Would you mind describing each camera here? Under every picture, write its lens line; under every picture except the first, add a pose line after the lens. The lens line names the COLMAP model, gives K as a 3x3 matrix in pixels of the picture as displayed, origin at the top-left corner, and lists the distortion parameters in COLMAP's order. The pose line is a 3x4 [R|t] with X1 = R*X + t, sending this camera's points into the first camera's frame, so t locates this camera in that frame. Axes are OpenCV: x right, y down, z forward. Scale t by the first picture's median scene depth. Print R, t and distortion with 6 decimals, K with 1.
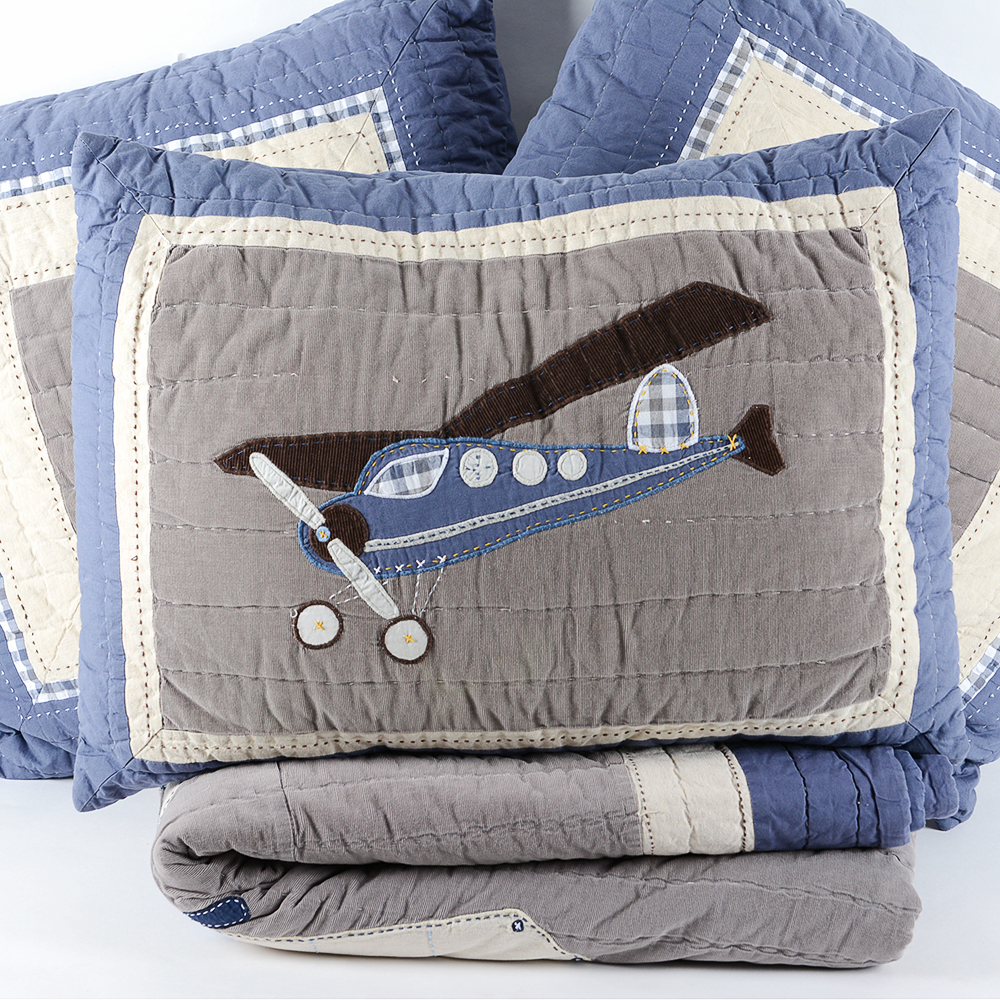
lens RADIAL K [[2685.2, 0, 500.0], [0, 2685.2, 500.0], [0, 0, 1]] dist [0.064070, -0.377600]
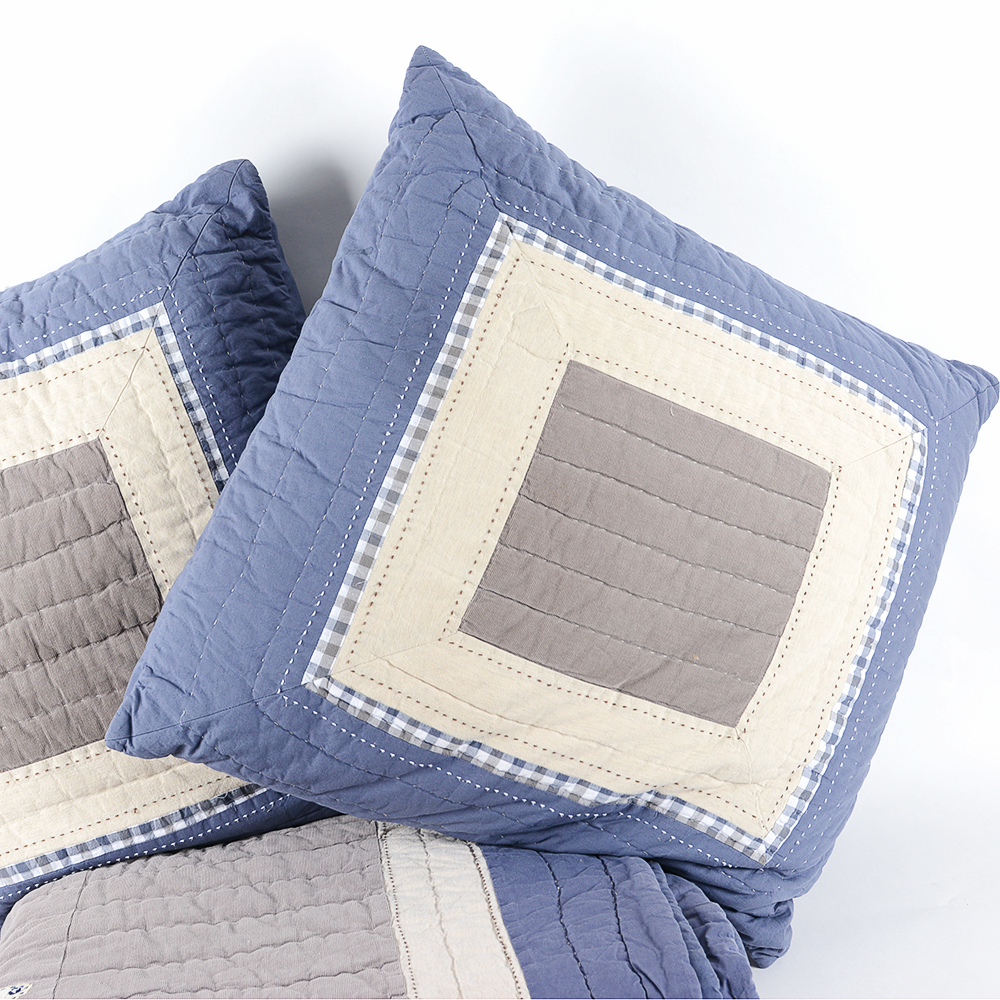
lens RADIAL K [[1662.6, 0, 498.8], [0, 1662.6, 585.7], [0, 0, 1]] dist [-0.087867, -0.201616]
pose [[0.996230, -0.084936, -0.017633, 0.101244], [0.085373, 0.996017, 0.025735, -0.057933], [0.015377, -0.027143, 0.999513, 0.422075]]
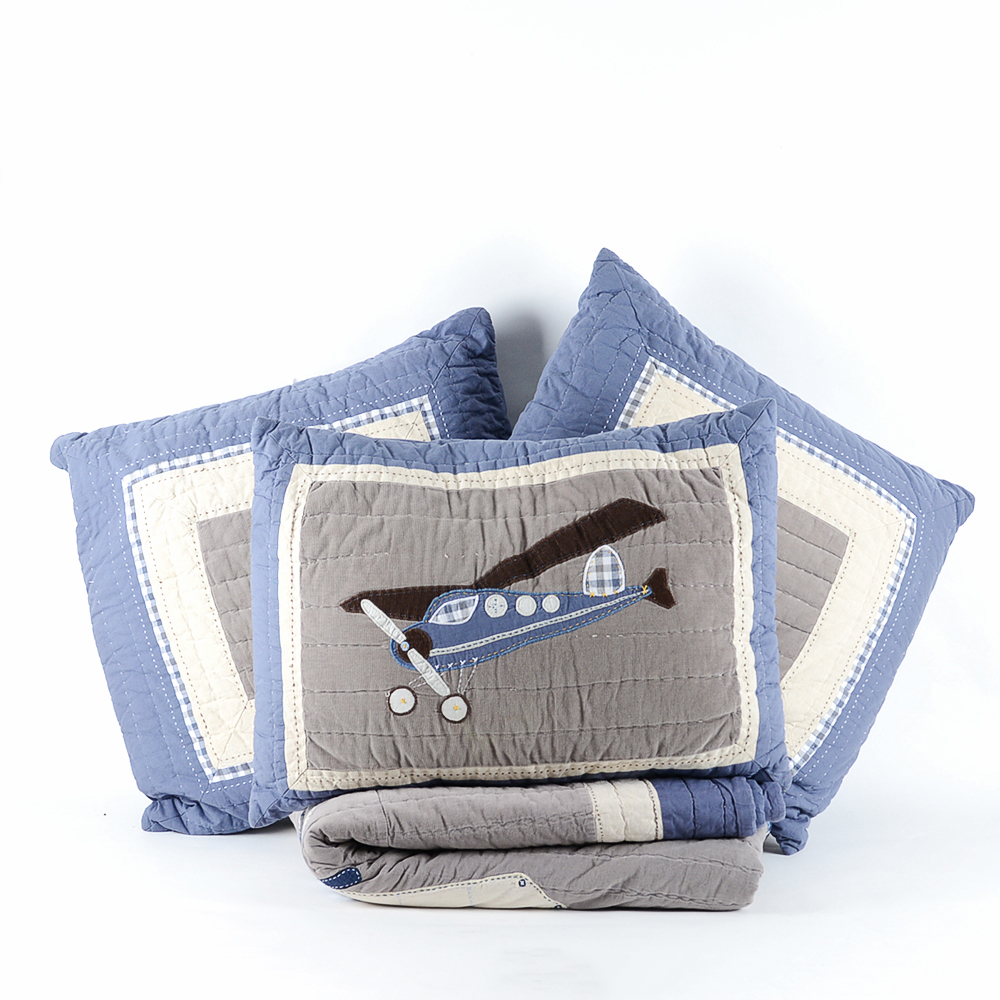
lens RADIAL K [[2655.7, 0, 500.0], [0, 2655.7, 500.0], [0, 0, 1]] dist [-0.161543, -1.188756]
pose [[0.999828, -0.010761, 0.015074, -0.029158], [0.012724, 0.990511, -0.136842, 0.146804], [-0.013459, 0.137010, 0.990478, -0.654617]]
